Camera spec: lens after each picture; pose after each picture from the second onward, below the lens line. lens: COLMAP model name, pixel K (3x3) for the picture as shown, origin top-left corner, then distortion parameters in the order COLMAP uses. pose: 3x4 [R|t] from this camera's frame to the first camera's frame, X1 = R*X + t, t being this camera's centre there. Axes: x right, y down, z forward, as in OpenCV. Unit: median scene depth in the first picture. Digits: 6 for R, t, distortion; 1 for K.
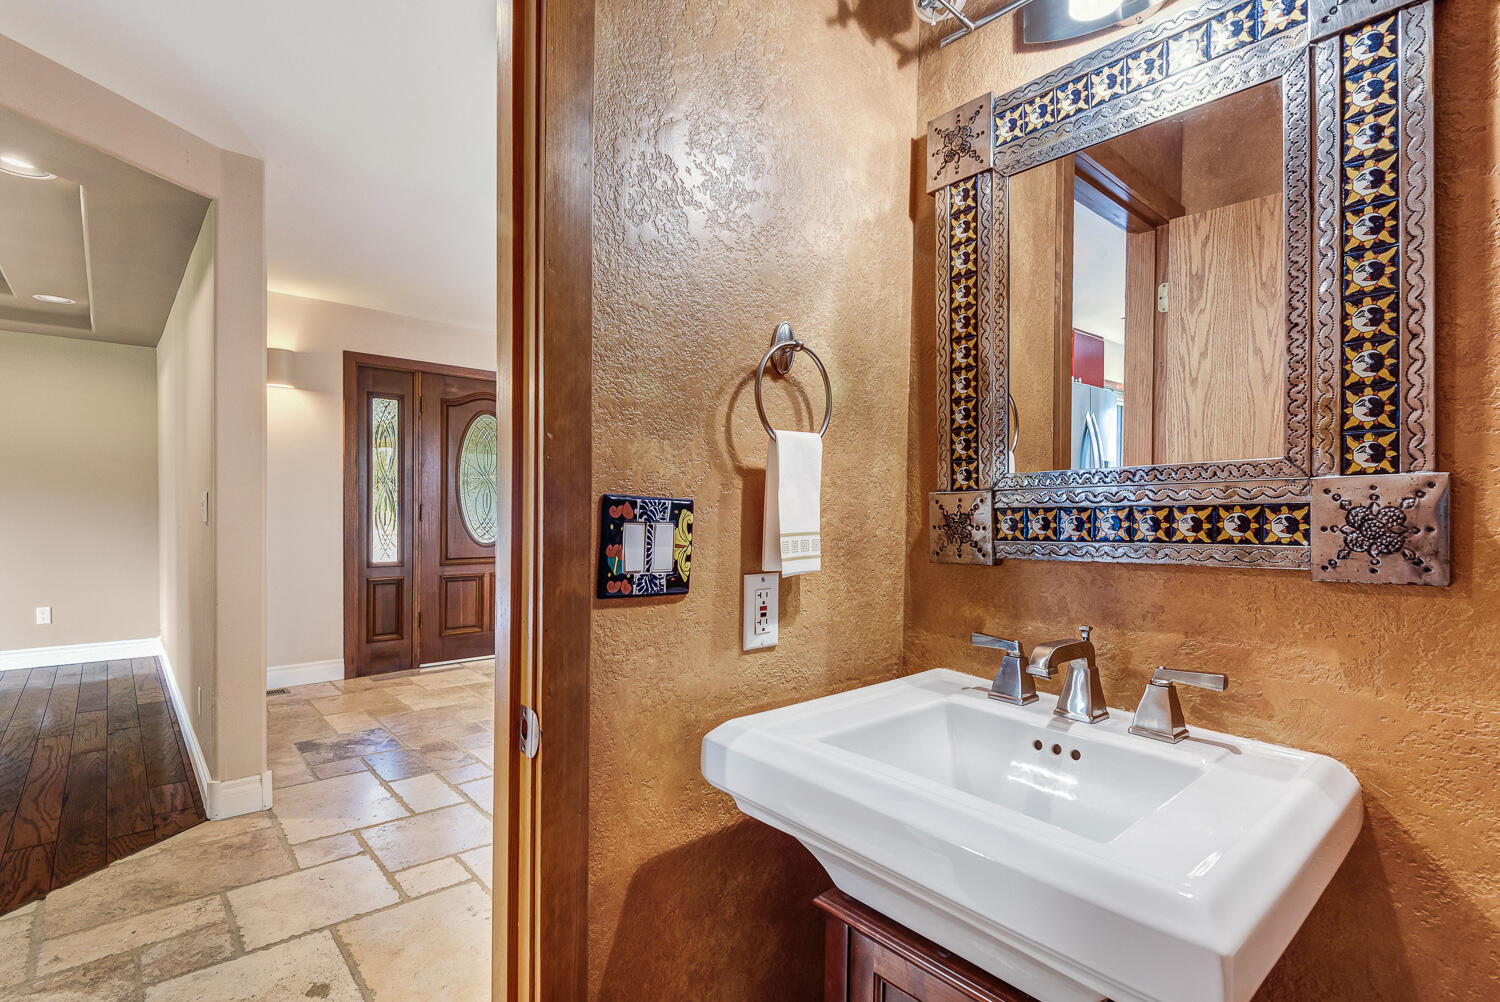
lens RADIAL K [[725.5, 0, 753.0], [0, 725.5, 504.9], [0, 0, 1]] dist [0.000399, -0.000287]
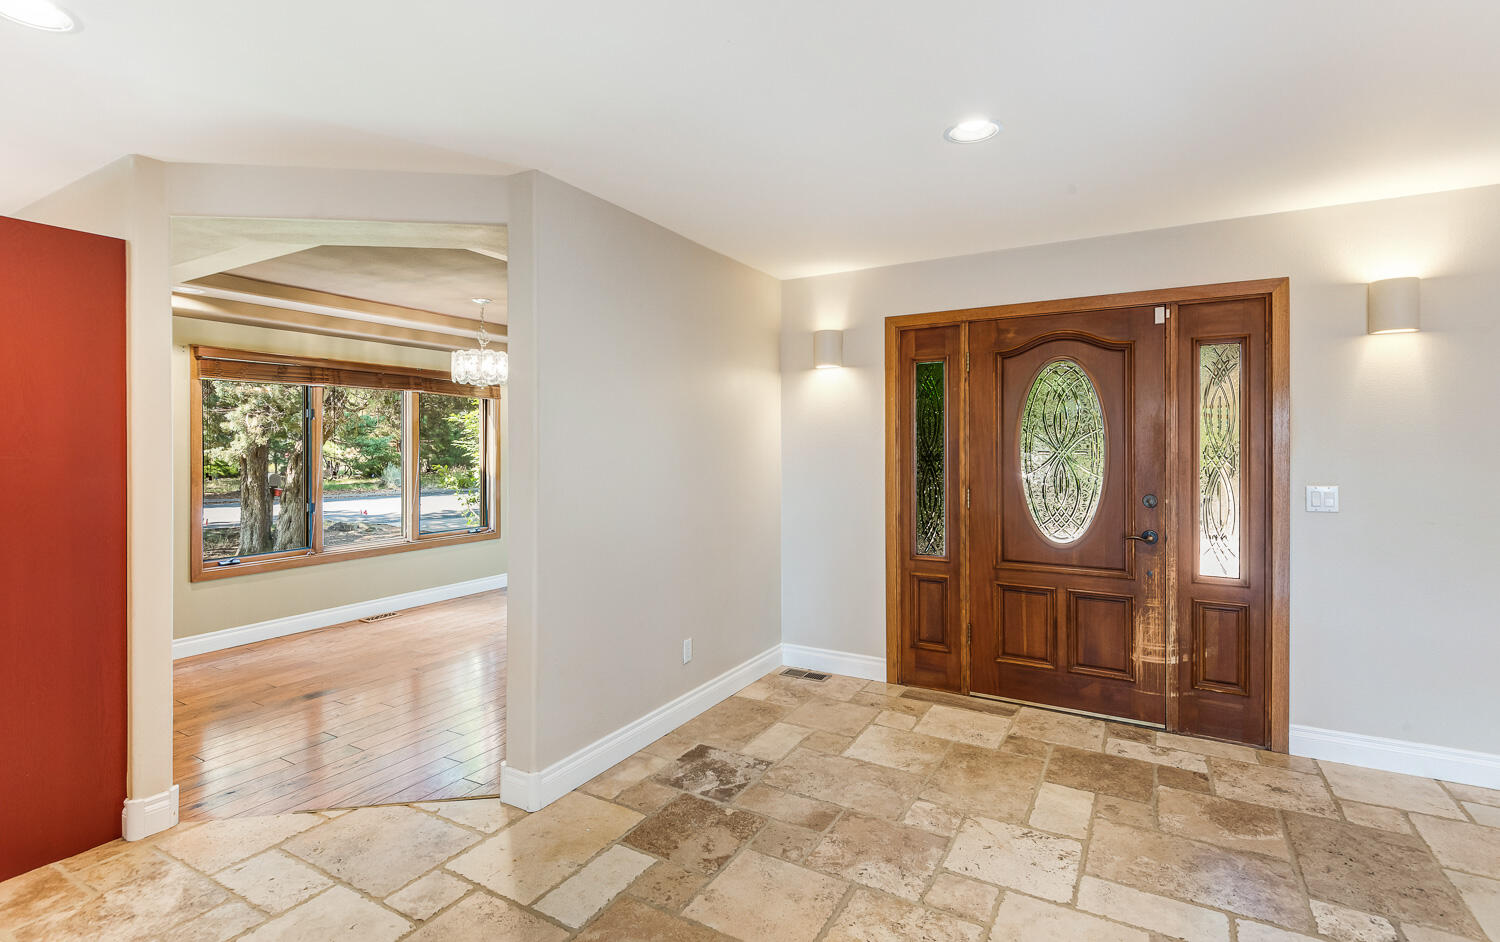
lens RADIAL K [[682.7, 0, 750.0], [0, 682.7, 454.7], [0, 0, 1]] dist [-0.001391, -0.000305]
pose [[0.317735, -0.010880, -0.948117, 0.239449], [0.008485, 0.999927, -0.008631, -0.045568], [0.948142, -0.005303, 0.317804, 0.730601]]
